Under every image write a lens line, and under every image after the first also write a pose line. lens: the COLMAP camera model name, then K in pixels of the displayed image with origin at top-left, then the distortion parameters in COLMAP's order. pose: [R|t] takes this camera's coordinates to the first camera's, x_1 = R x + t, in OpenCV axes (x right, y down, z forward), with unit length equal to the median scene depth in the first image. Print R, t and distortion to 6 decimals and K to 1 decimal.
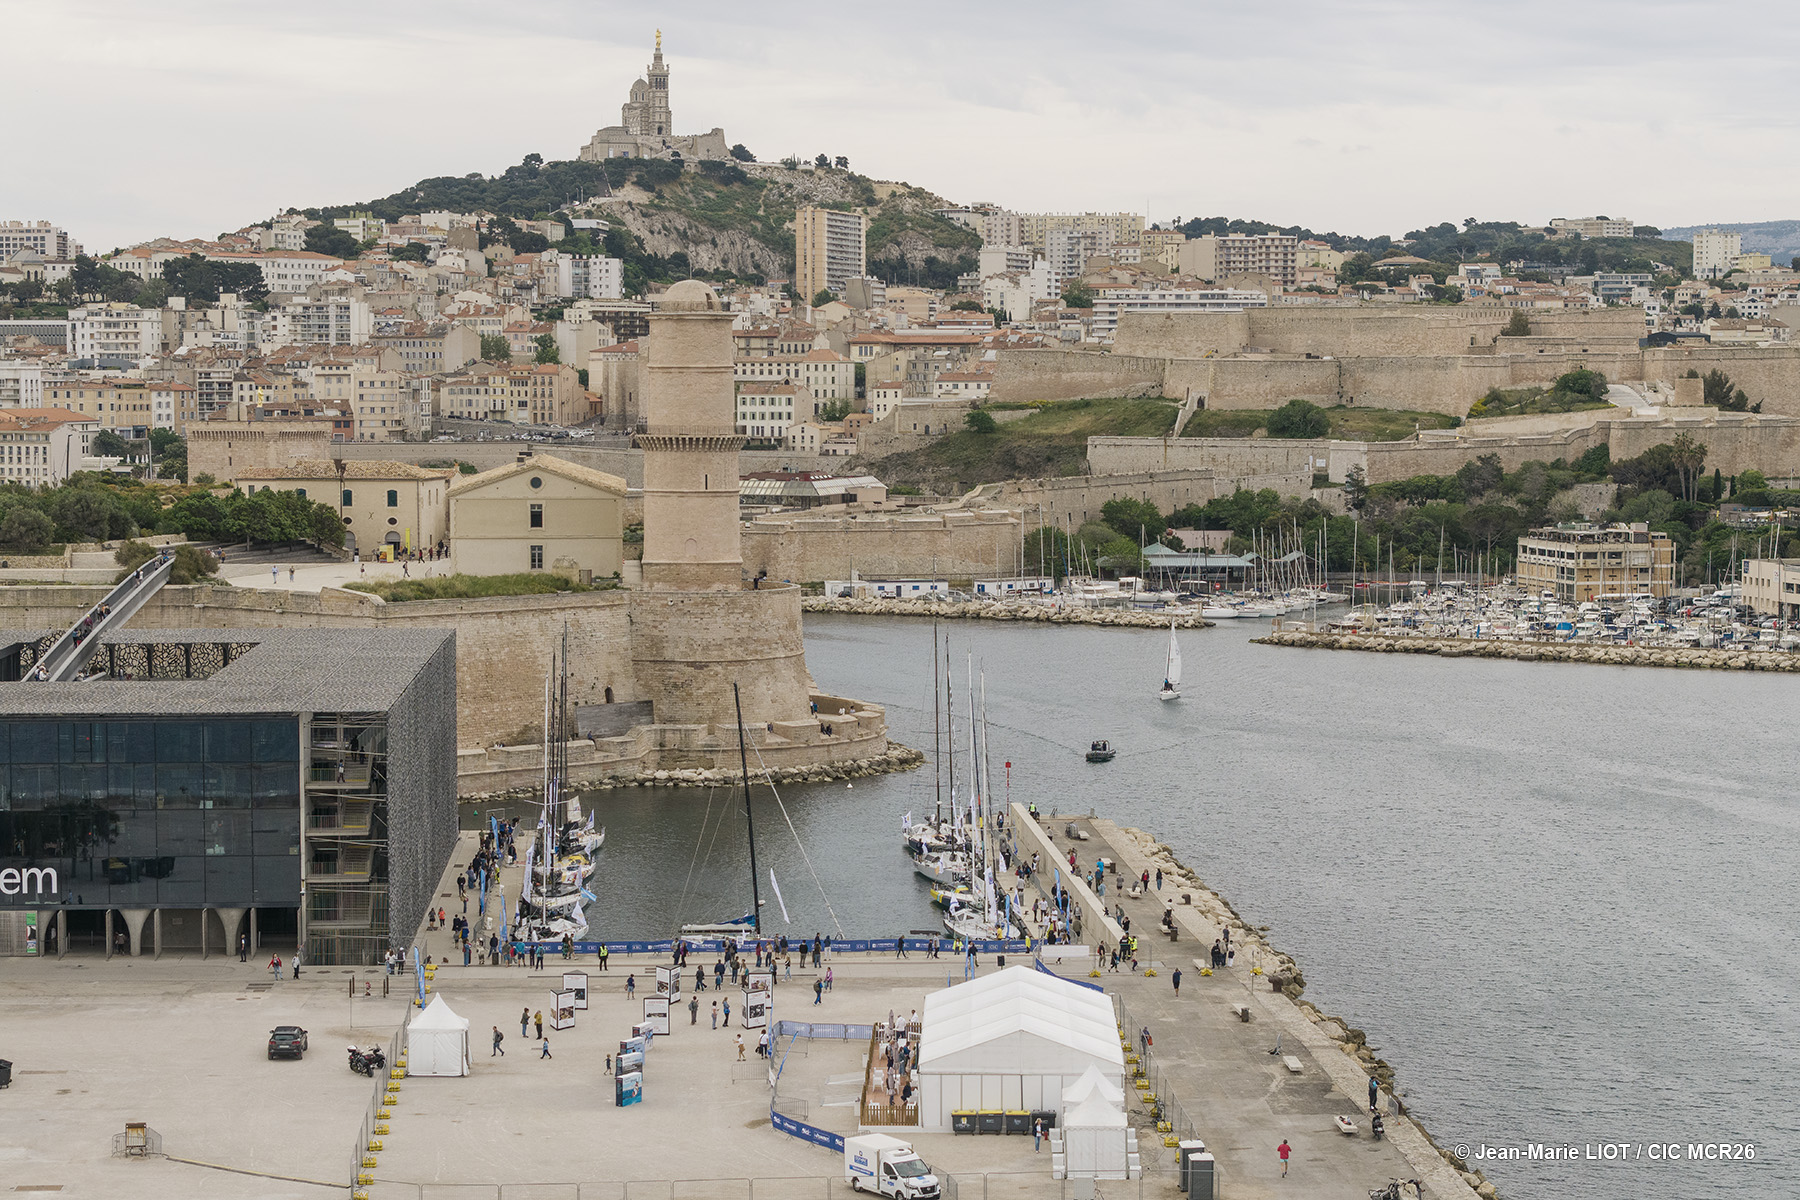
lens RADIAL K [[3911.3, 0, 899.3], [0, 3911.3, 597.6], [0, 0, 1]] dist [0.000411, 0.000000]
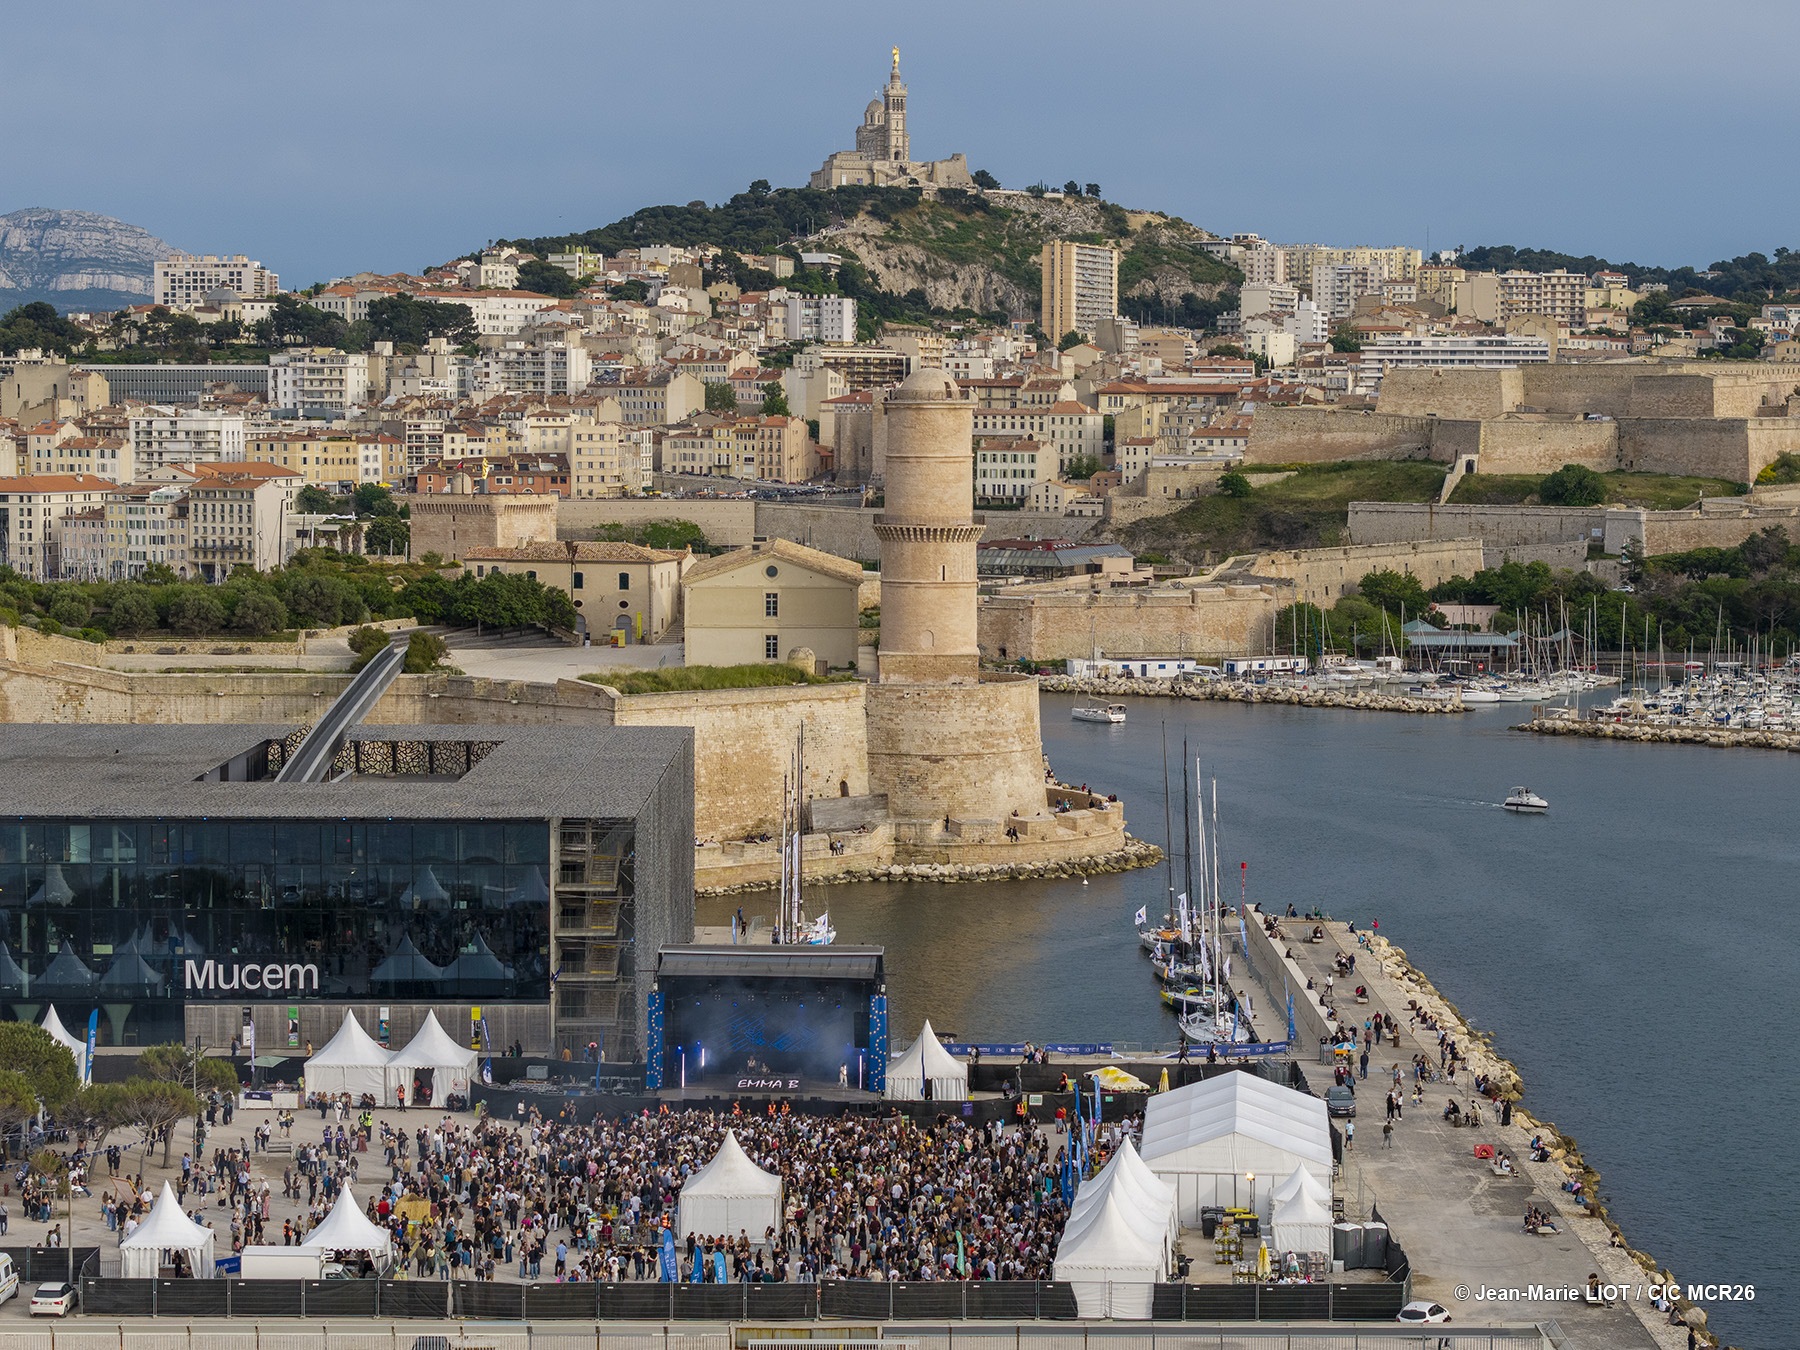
lens RADIAL K [[3634.3, 0, 899.9], [0, 3634.3, 678.1], [0, 0, 1]] dist [0.010838, 0.000000]
pose [[0.998140, 0.005216, -0.060748, -0.006193], [-0.006026, 0.999895, -0.013157, 0.013133], [0.060673, 0.013498, 0.998066, 0.118019]]
